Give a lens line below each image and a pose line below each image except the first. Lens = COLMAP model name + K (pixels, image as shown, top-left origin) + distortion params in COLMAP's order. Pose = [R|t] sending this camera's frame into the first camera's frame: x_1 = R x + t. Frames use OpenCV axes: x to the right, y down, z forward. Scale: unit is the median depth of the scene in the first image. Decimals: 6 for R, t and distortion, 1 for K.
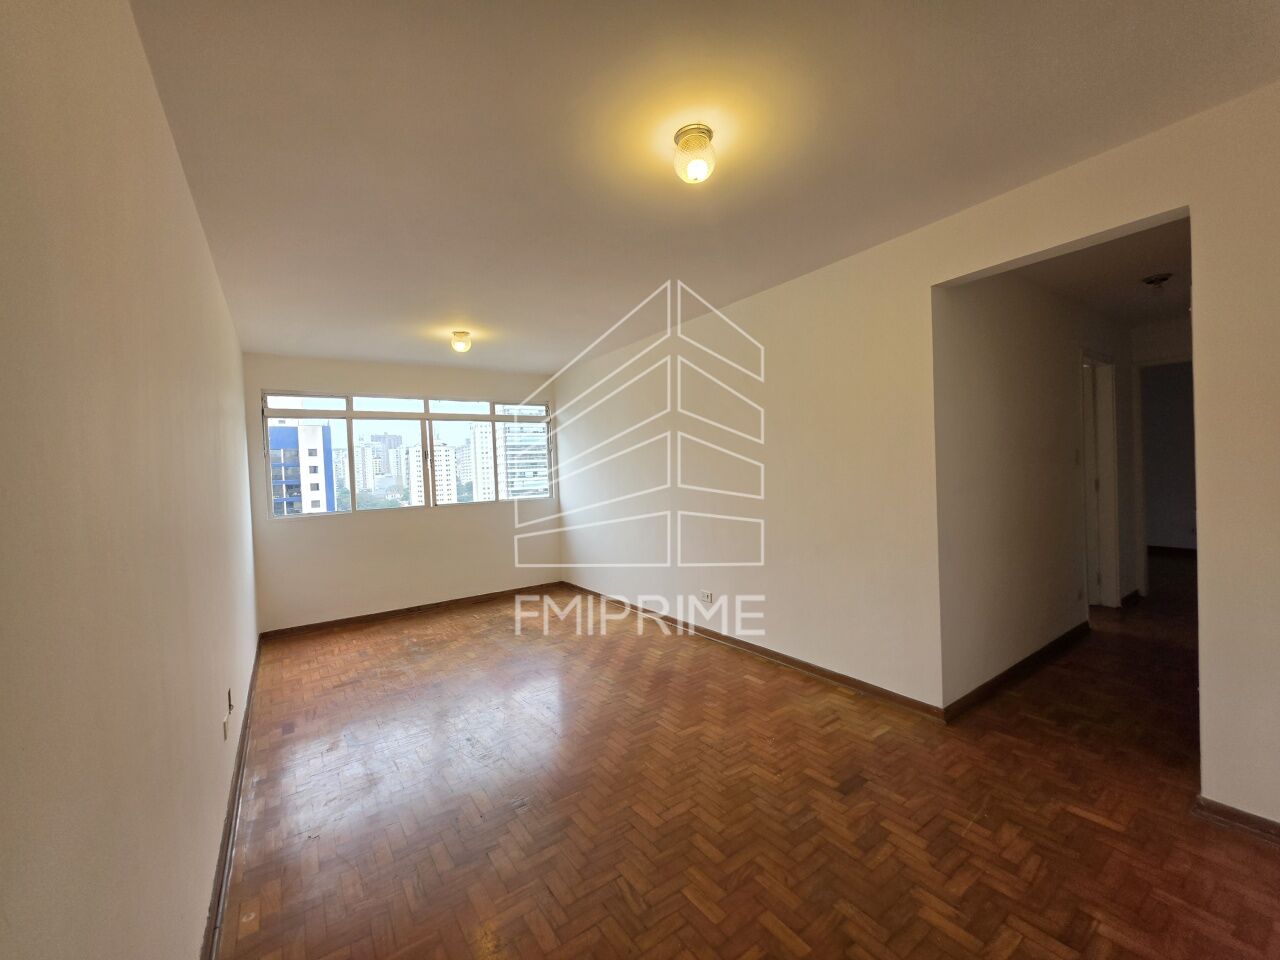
lens RADIAL K [[511.9, 0, 637.6], [0, 511.9, 479.2], [0, 0, 1]] dist [-0.001512, 0.000882]
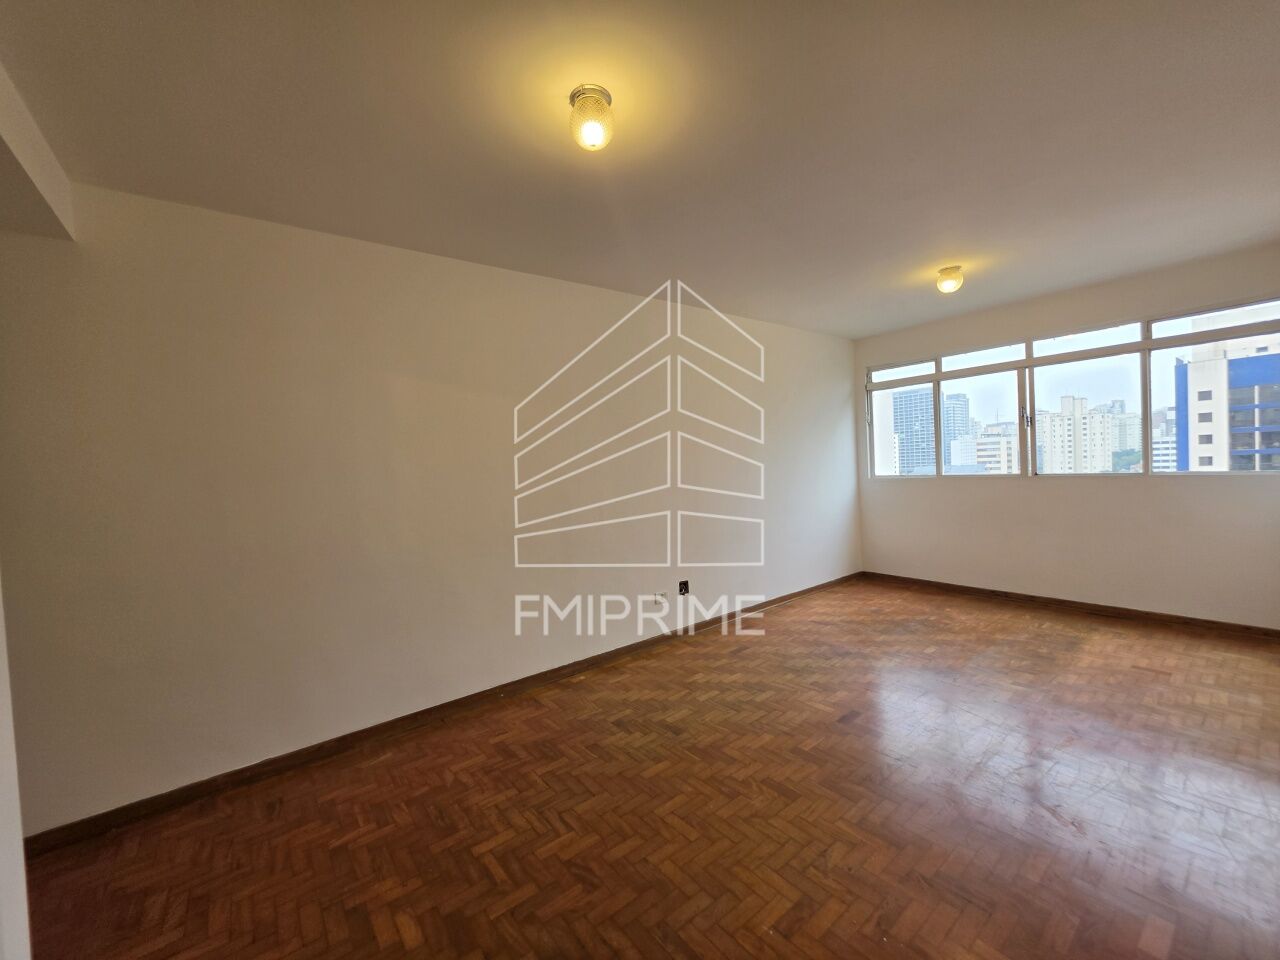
lens RADIAL K [[511.9, 0, 637.6], [0, 511.9, 479.2], [0, 0, 1]] dist [-0.001512, 0.000882]
pose [[0.063096, 0.071396, -0.995450, 0.465447], [0.027930, 0.996921, 0.073271, -0.023041], [0.997617, -0.032426, 0.060908, 0.435814]]
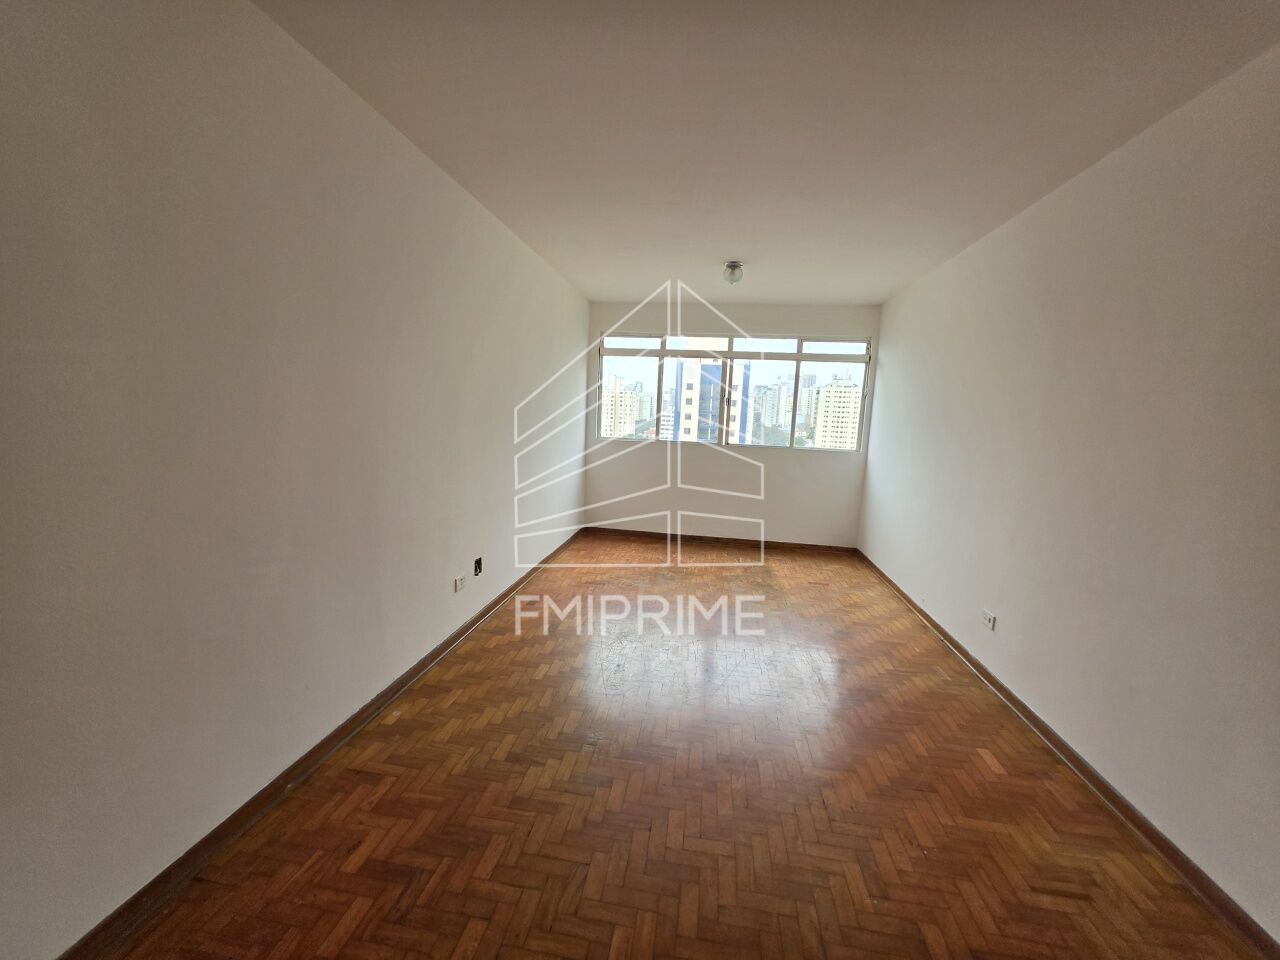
lens RADIAL K [[511.9, 0, 637.6], [0, 511.9, 479.2], [0, 0, 1]] dist [-0.001512, 0.000882]
pose [[0.724228, 0.163506, -0.669895, 0.219347], [-0.086662, 0.985361, 0.146813, -0.018274], [0.684093, -0.048271, 0.727796, 0.177604]]
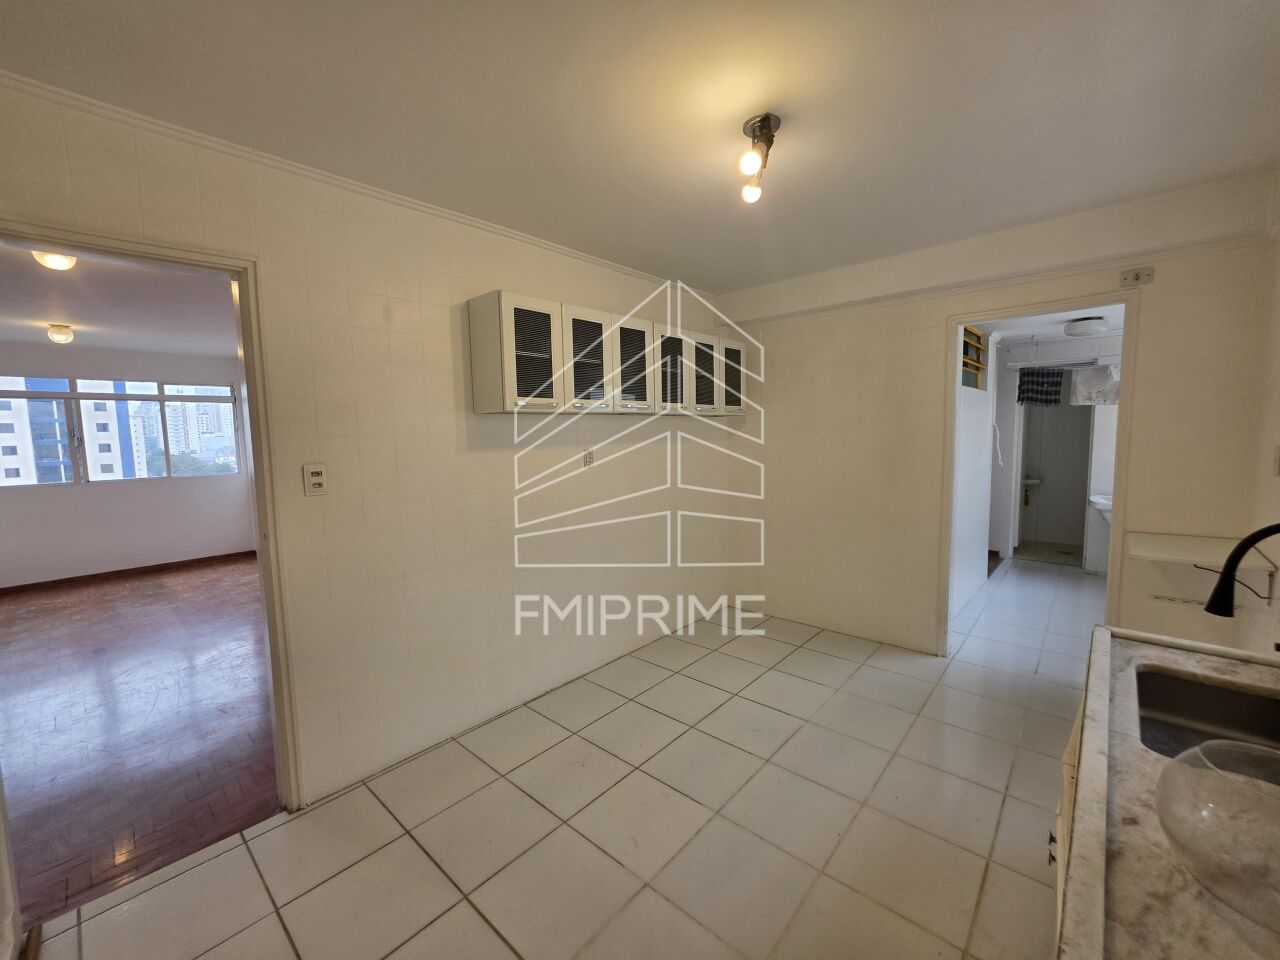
lens RADIAL K [[511.9, 0, 637.6], [0, 511.9, 479.2], [0, 0, 1]] dist [-0.001512, 0.000882]
pose [[0.973661, -0.000674, 0.227999, 0.593657], [-0.014851, 0.997685, 0.066370, -0.052501], [-0.227515, -0.068008, 0.971397, -0.343339]]
